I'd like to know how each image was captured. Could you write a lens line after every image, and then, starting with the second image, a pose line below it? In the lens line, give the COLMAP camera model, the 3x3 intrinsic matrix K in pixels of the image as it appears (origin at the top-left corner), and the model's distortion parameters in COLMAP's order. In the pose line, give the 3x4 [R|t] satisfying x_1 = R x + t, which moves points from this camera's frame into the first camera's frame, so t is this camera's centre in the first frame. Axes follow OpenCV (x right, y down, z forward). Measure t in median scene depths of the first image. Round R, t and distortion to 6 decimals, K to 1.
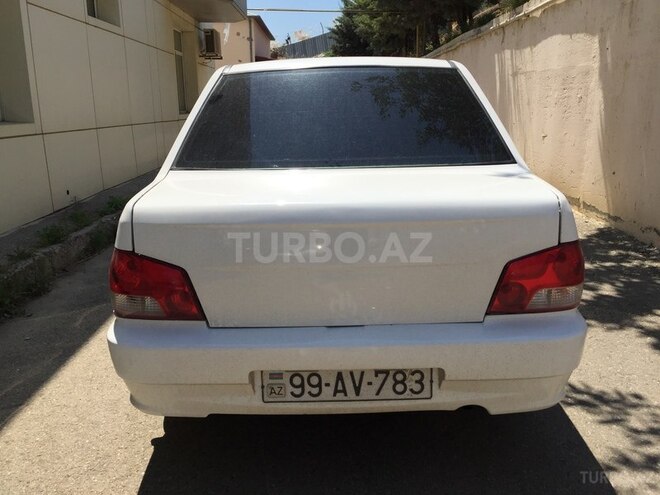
lens RADIAL K [[563.9, 0, 327.5], [0, 563.9, 245.3], [0, 0, 1]] dist [0.080820, -0.095844]
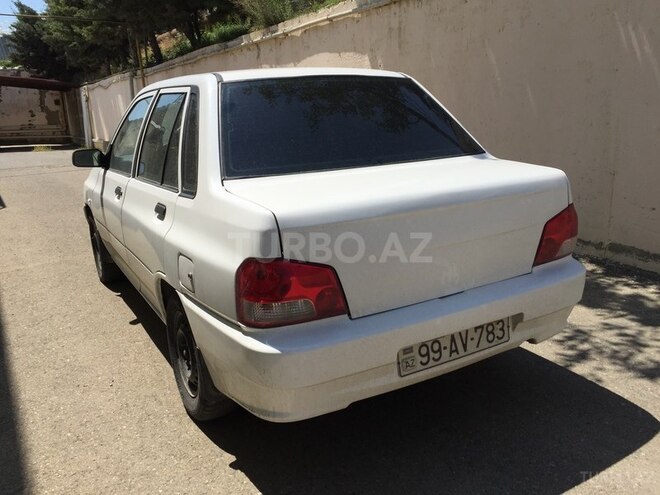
lens RADIAL K [[563.9, 0, 327.5], [0, 563.9, 245.3], [0, 0, 1]] dist [0.080820, -0.095844]
pose [[0.862153, -0.136300, 0.487970, -0.739147], [0.147170, 0.988978, 0.016220, -0.014747], [-0.484802, 0.057831, 0.872710, 0.095741]]
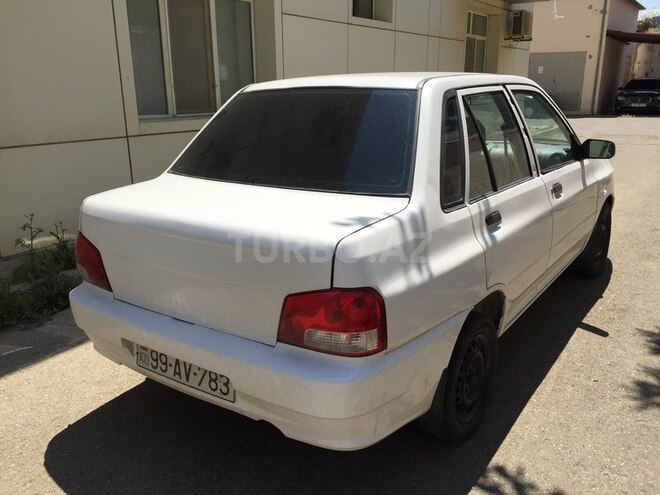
lens RADIAL K [[563.9, 0, 327.5], [0, 563.9, 245.3], [0, 0, 1]] dist [0.080820, -0.095844]
pose [[0.819694, 0.158004, -0.550579, 0.894121], [-0.137425, 0.987376, 0.078757, -0.145603], [0.556072, 0.011107, 0.831060, 0.179059]]
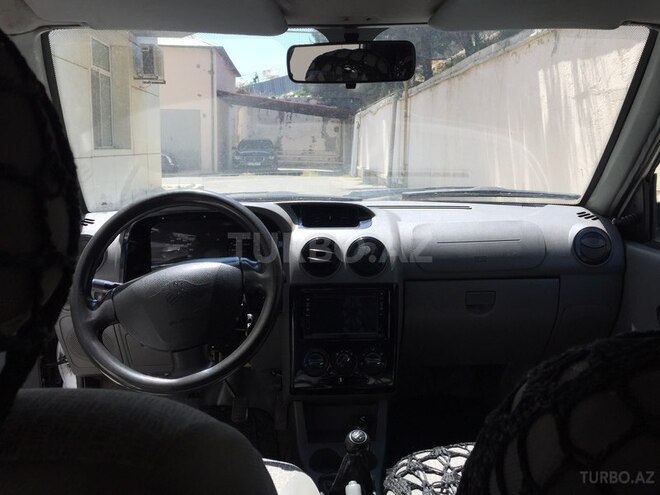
lens RADIAL K [[563.9, 0, 327.5], [0, 563.9, 245.3], [0, 0, 1]] dist [0.080820, -0.095844]
pose [[0.998463, 0.004803, 0.055219, -0.019511], [-0.000804, 0.997388, -0.072231, -0.350868], [-0.055421, 0.072076, 0.995858, 1.657272]]
